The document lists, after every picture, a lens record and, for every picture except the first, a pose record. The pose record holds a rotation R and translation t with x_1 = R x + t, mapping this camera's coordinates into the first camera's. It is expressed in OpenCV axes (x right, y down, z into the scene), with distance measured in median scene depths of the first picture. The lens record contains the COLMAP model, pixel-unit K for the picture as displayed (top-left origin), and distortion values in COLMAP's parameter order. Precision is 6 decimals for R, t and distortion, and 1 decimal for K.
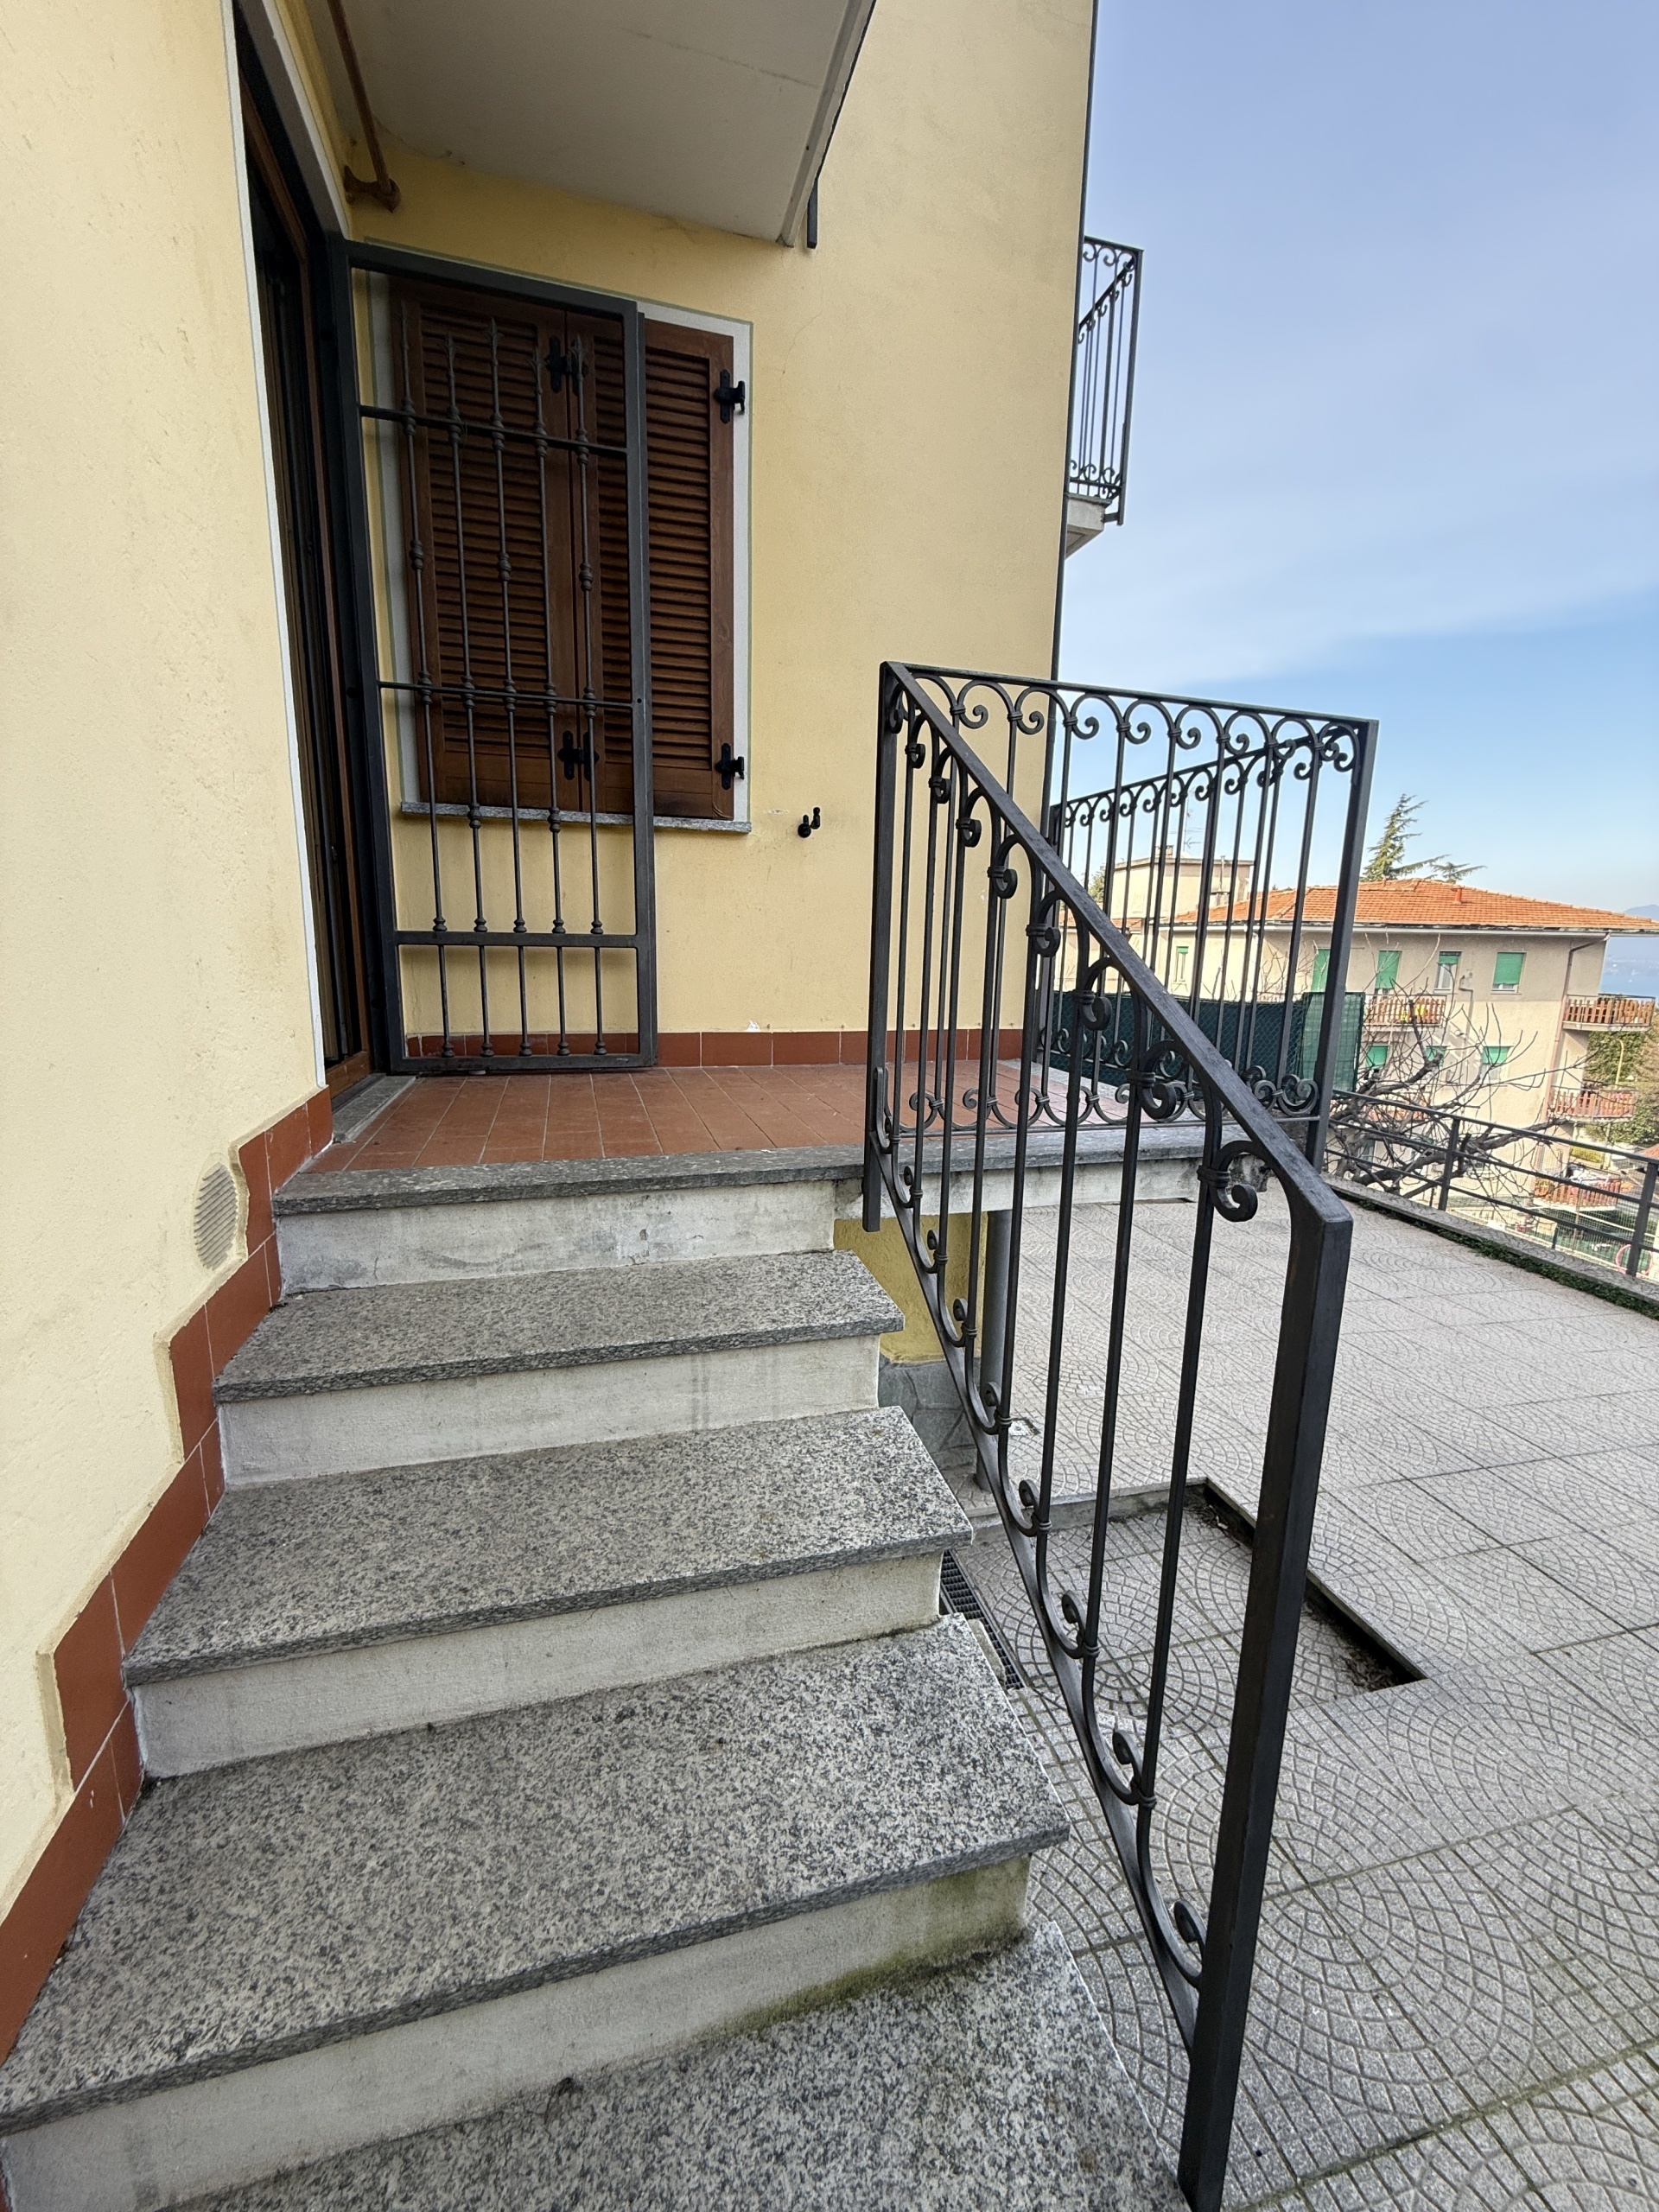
lens RADIAL K [[878.8, 0, 828.8], [0, 878.8, 1102.6], [0, 0, 1]] dist [-0.000657, 0.000015]
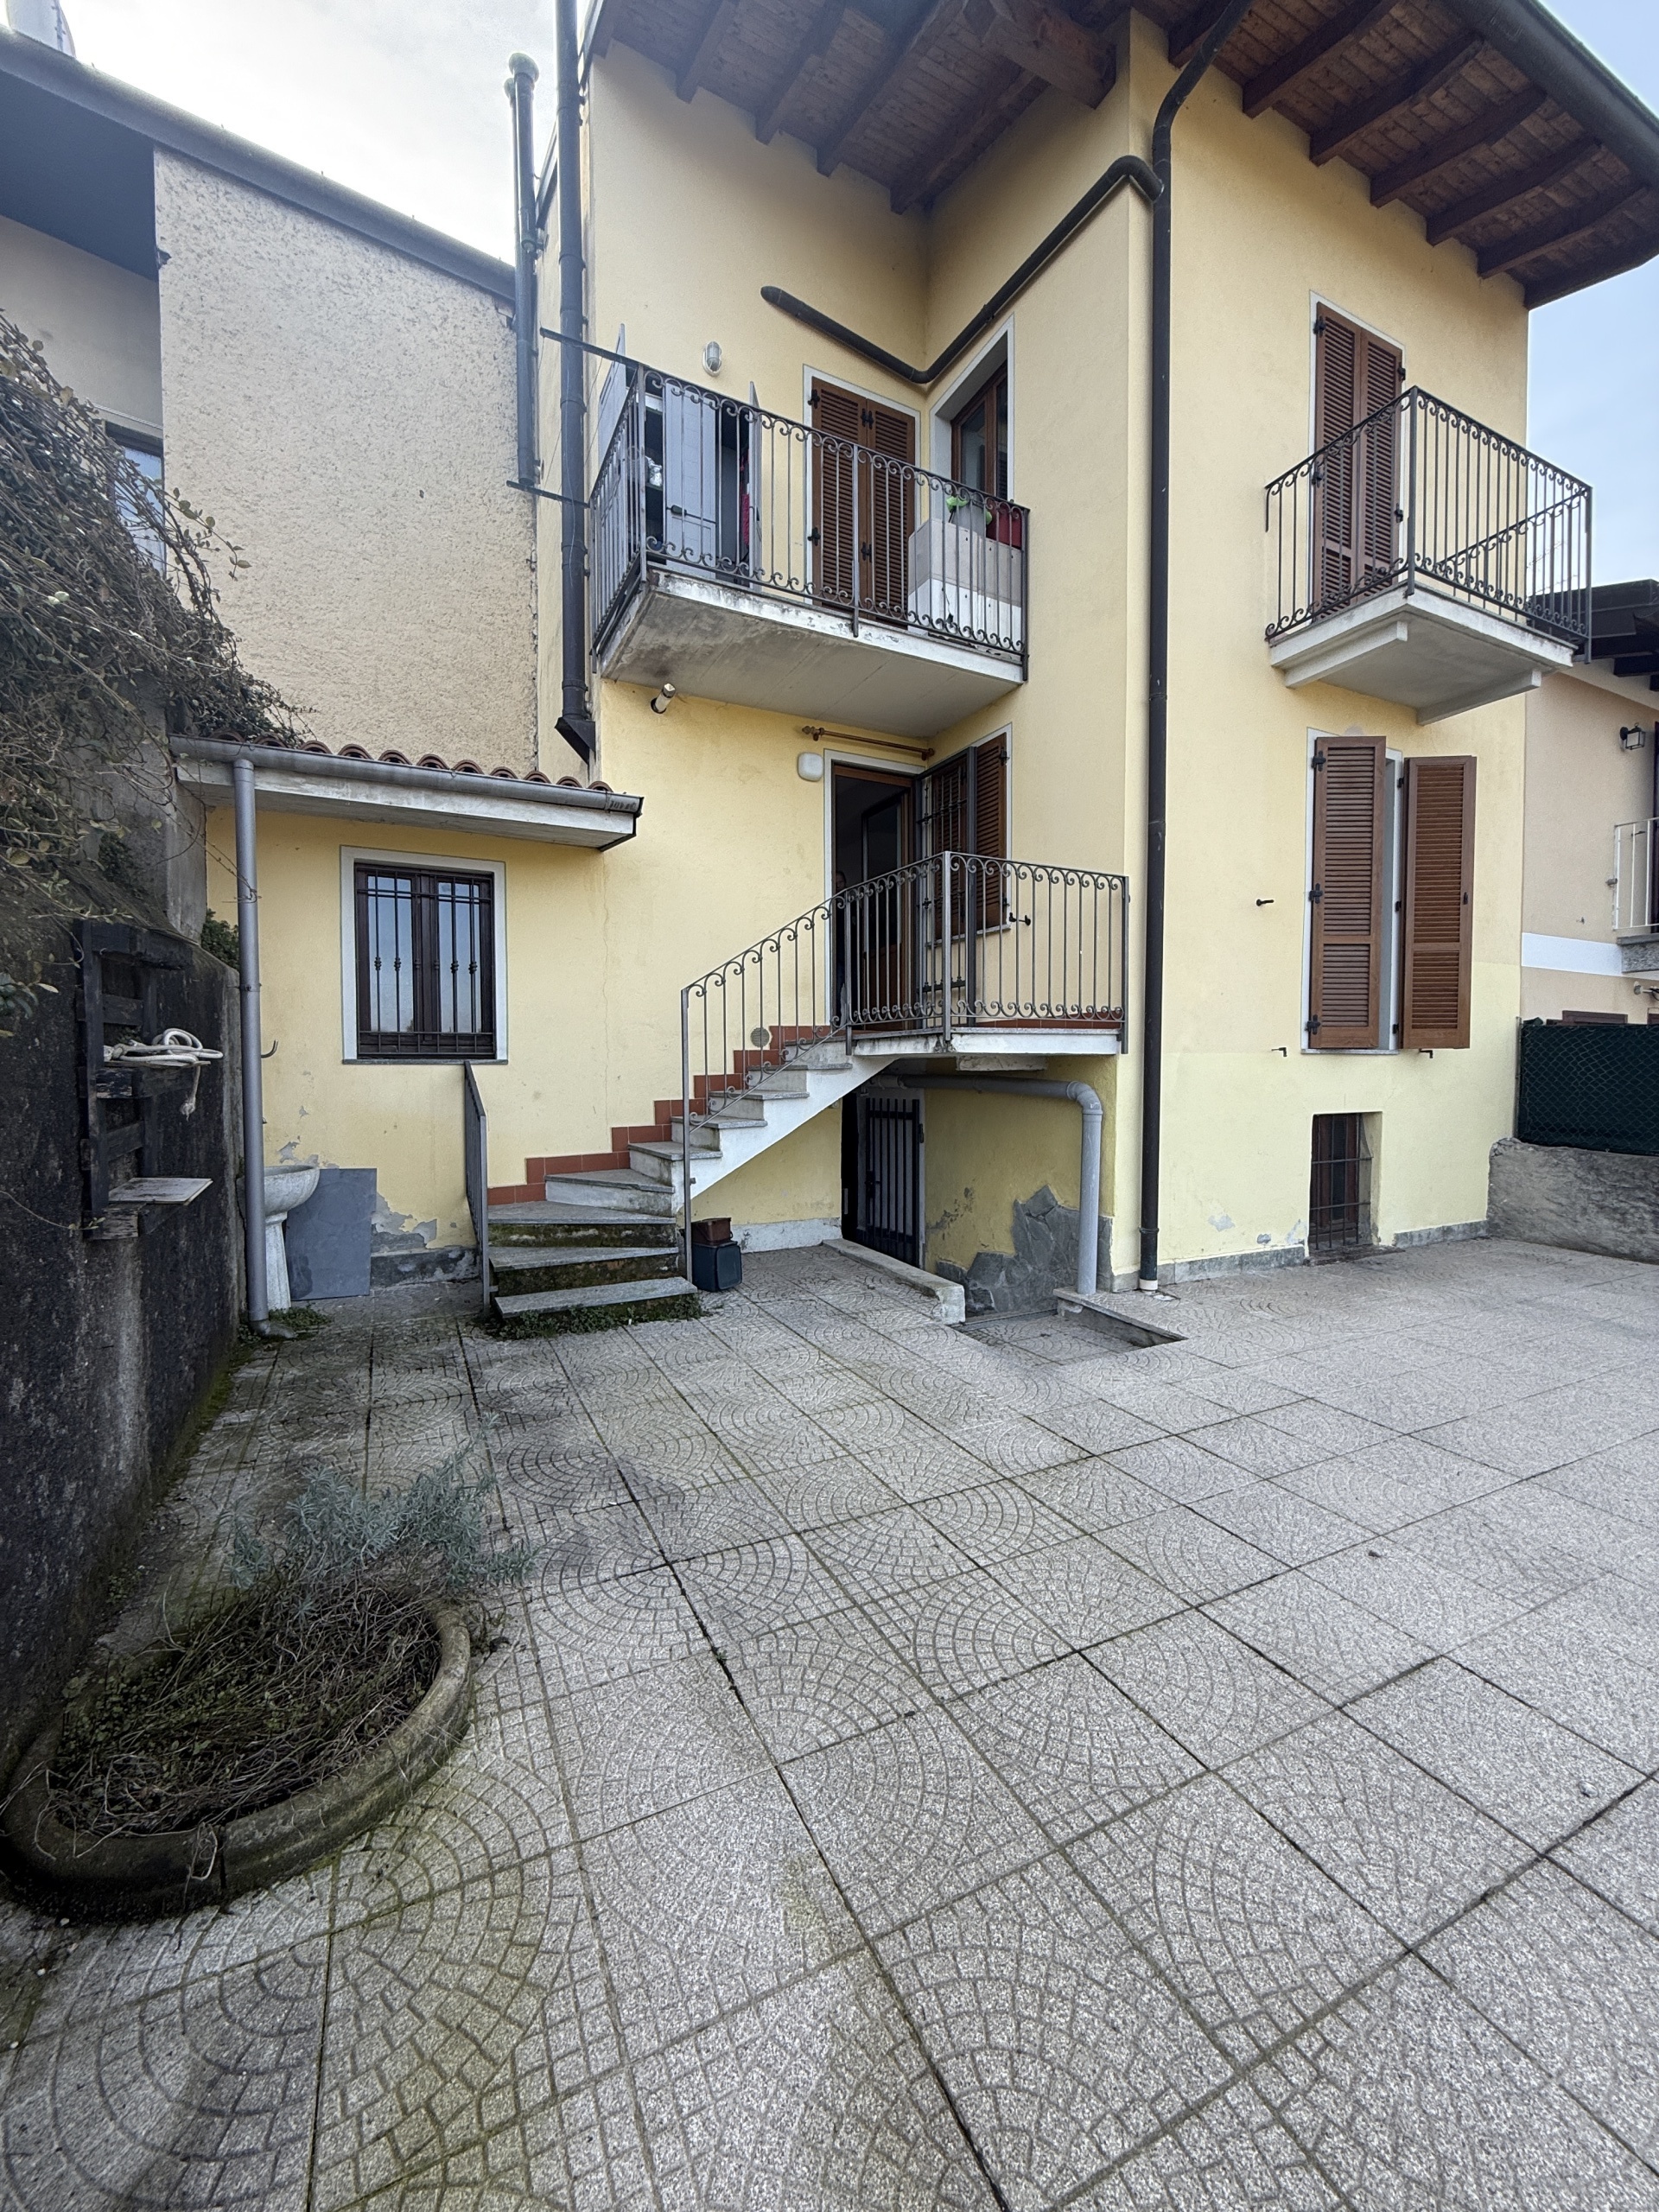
lens RADIAL K [[891.5, 0, 832.8], [0, 891.5, 1098.2], [0, 0, 1]] dist [0.003142, -0.000002]
pose [[0.195377, 0.005735, -0.980711, 0.185219], [-0.171160, 0.984836, -0.028340, 0.023229], [0.965677, 0.173395, 0.193396, 0.019652]]
